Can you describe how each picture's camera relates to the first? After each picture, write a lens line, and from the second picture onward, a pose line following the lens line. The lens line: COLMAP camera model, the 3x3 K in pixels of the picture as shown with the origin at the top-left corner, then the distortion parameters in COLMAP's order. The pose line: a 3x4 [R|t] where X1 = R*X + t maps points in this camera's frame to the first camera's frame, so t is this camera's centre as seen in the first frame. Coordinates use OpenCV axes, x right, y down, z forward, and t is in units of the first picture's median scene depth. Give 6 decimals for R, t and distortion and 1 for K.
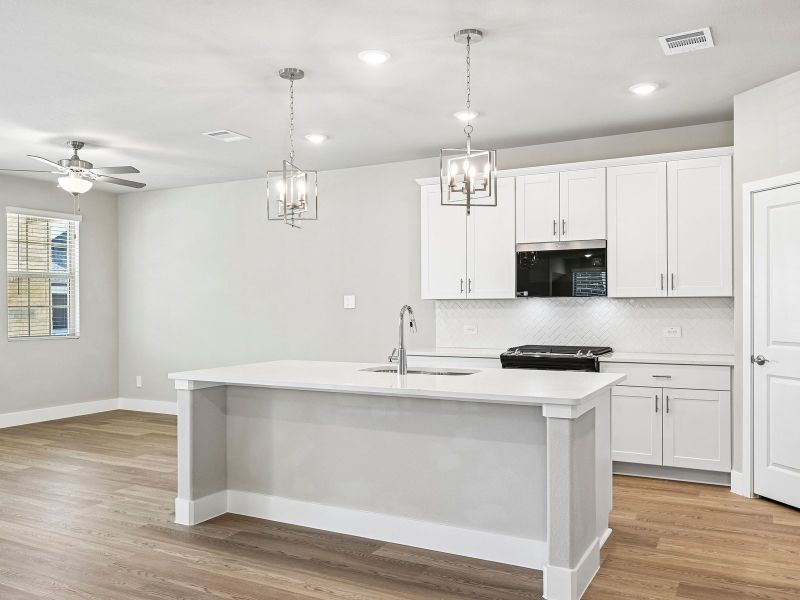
lens RADIAL K [[677.4, 0, 400.0], [0, 677.4, 300.0], [0, 0, 1]] dist [0.002222, -0.000754]
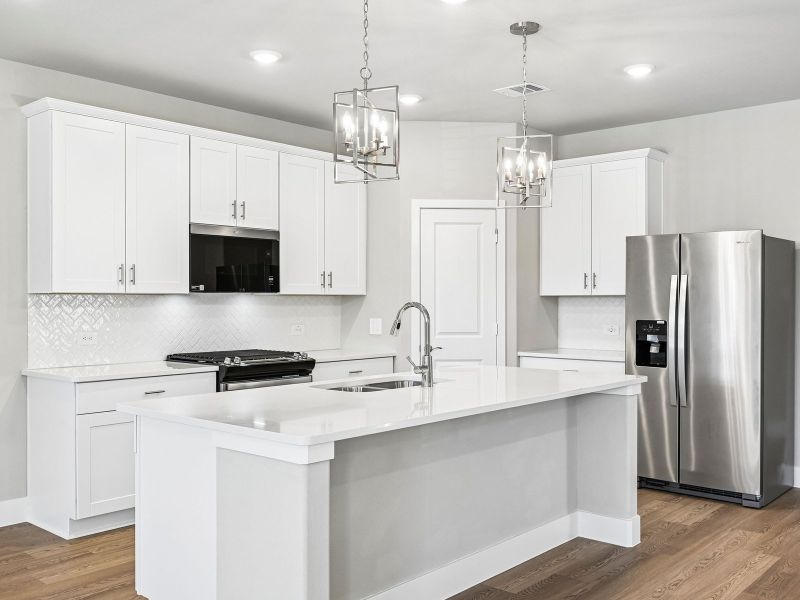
lens RADIAL K [[755.6, 0, 400.0], [0, 755.6, 300.0], [0, 0, 1]] dist [-0.022130, -0.005259]
pose [[0.228528, 0.007370, 0.973509, -0.799434], [-0.007487, 0.999955, -0.005813, 0.010861], [-0.973508, -0.005960, 0.228573, 0.746278]]
